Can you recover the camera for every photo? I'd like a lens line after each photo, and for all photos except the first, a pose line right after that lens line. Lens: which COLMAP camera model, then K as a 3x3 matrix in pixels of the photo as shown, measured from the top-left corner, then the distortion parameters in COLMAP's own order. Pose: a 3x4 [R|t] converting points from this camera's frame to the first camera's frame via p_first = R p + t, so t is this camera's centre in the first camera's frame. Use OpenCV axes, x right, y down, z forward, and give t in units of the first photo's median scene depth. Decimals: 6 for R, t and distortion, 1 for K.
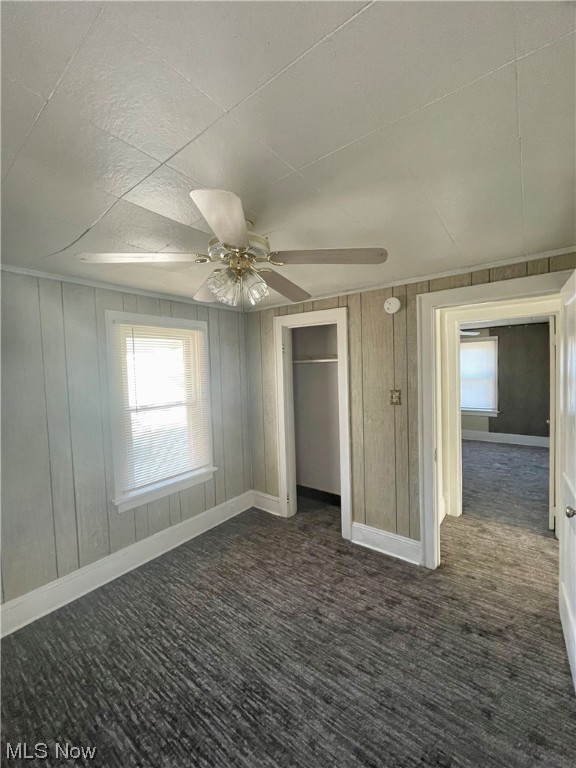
lens RADIAL K [[313.8, 0, 289.3], [0, 313.8, 383.4], [0, 0, 1]] dist [-0.001960, -0.000600]
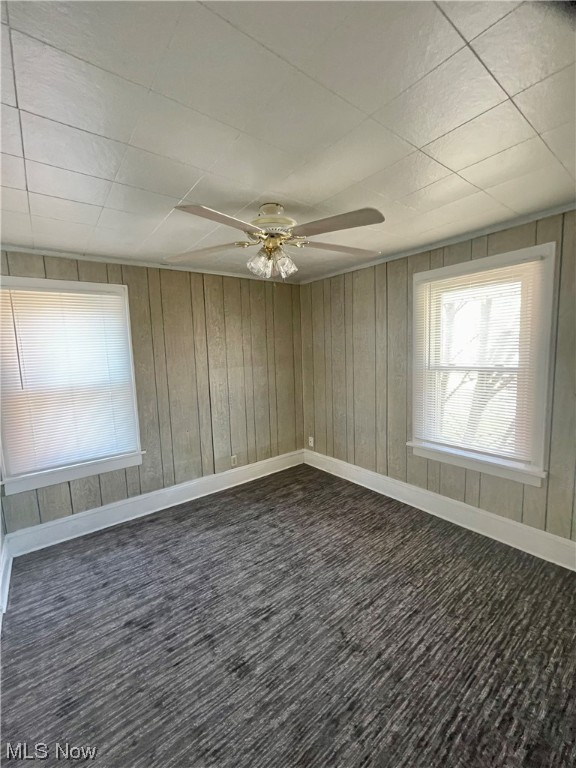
lens RADIAL K [[313.8, 0, 289.3], [0, 313.8, 383.4], [0, 0, 1]] dist [-0.001960, -0.000600]
pose [[-0.254078, 0.143981, -0.956407, 0.632526], [-0.001957, 0.988779, 0.149374, -0.013735], [0.967182, 0.039824, -0.250945, 0.833367]]
